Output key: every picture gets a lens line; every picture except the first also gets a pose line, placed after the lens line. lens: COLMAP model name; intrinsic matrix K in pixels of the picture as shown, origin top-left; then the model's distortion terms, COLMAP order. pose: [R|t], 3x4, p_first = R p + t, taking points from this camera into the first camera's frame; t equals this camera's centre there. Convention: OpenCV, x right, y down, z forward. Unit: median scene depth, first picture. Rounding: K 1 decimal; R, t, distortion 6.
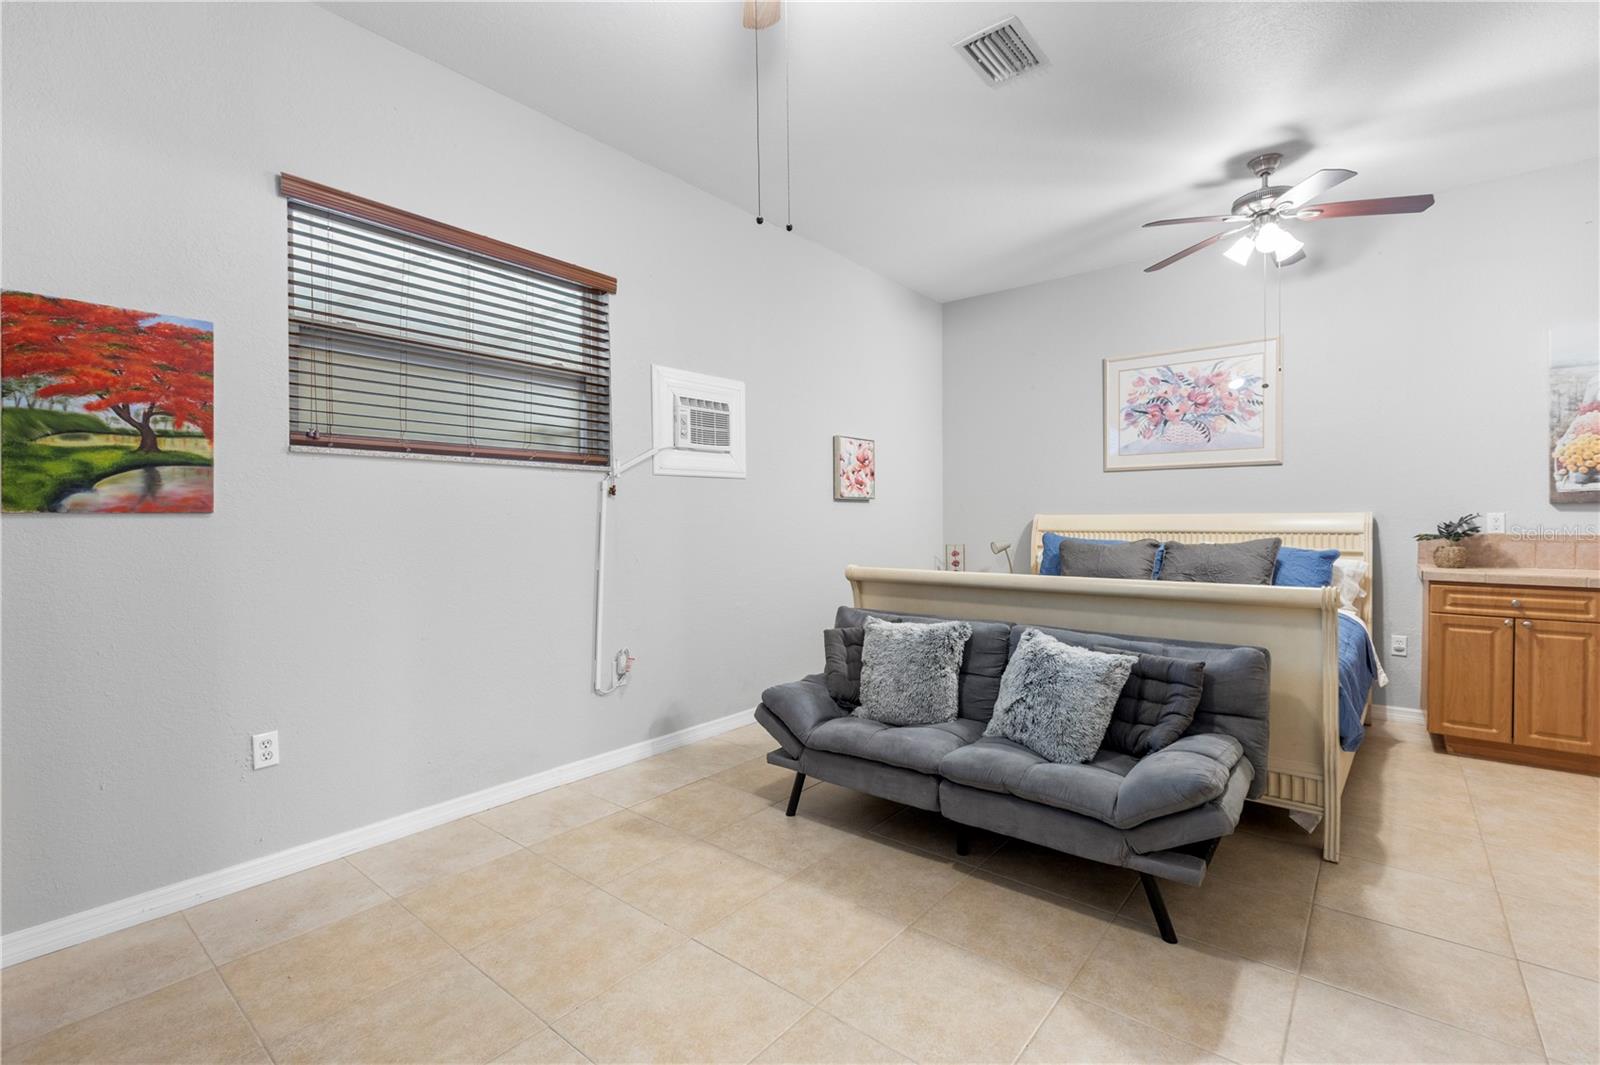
lens RADIAL K [[718.1, 0, 792.0], [0, 718.1, 528.1], [0, 0, 1]] dist [0.001230, 0.000090]
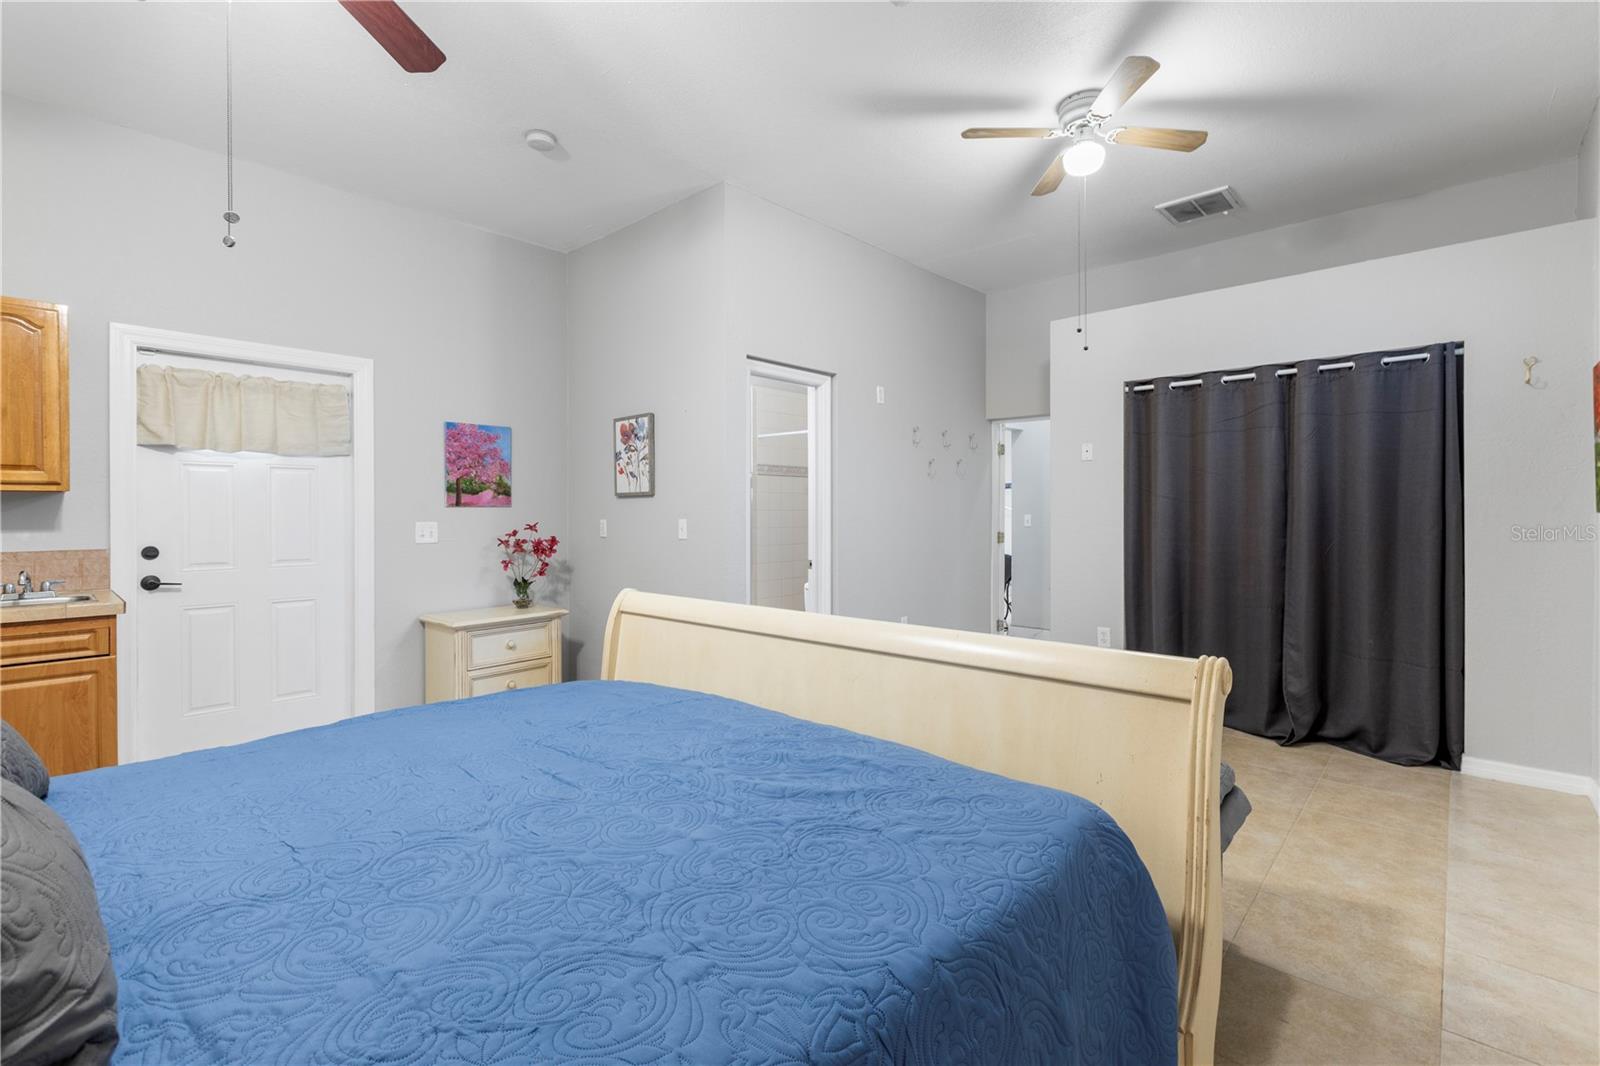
lens RADIAL K [[718.1, 0, 774.9], [0, 718.1, 516.6], [0, 0, 1]] dist [0.001230, 0.000090]
pose [[-0.997417, 0.010416, 0.071068, 0.282963], [0.011817, 0.999744, 0.019311, -0.033072], [-0.070849, 0.020101, -0.997284, 1.370930]]
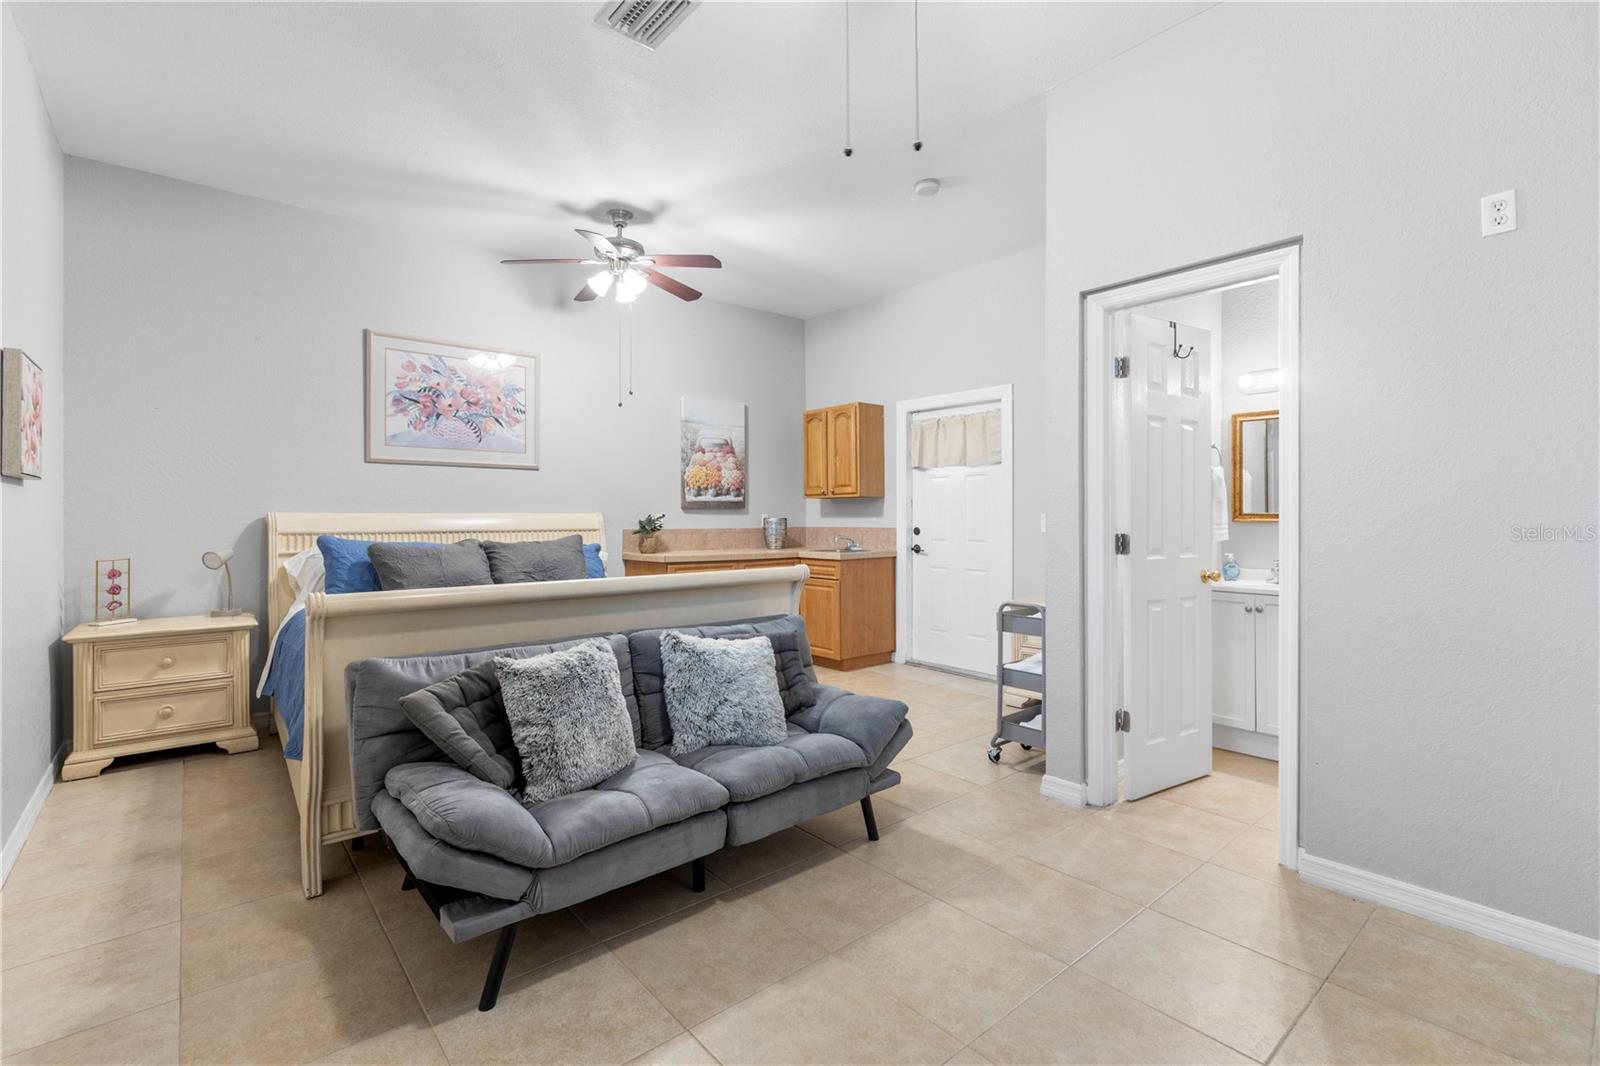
lens RADIAL K [[718.1, 0, 801.3], [0, 718.1, 512.9], [0, 0, 1]] dist [0.001230, 0.000090]
pose [[0.169831, 0.010178, 0.985421, -0.430359], [0.013796, 0.999824, -0.012704, -0.001649], [-0.985377, 0.015753, 0.169661, 0.492019]]
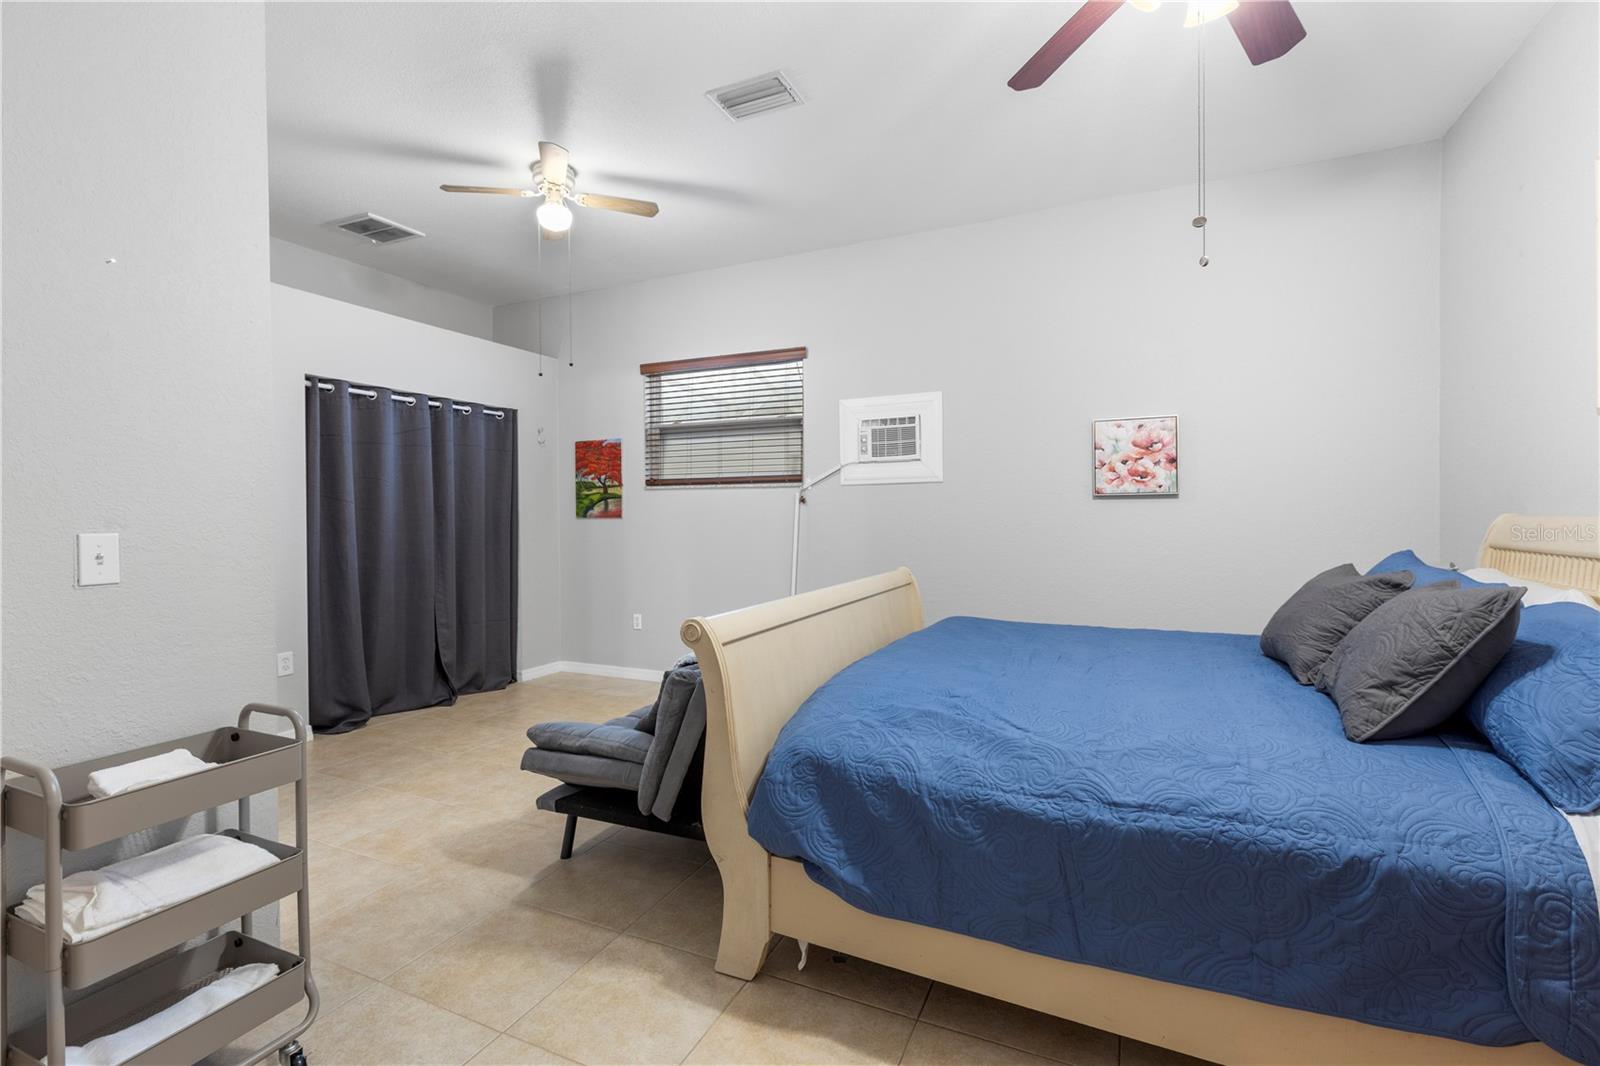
lens RADIAL K [[718.1, 0, 806.8], [0, 718.1, 526.5], [0, 0, 1]] dist [0.001230, 0.000090]
pose [[0.260371, 0.019266, -0.965316, 1.018171], [-0.006133, 0.999814, 0.018301, -0.023536], [0.965489, 0.001155, 0.260440, 0.590232]]
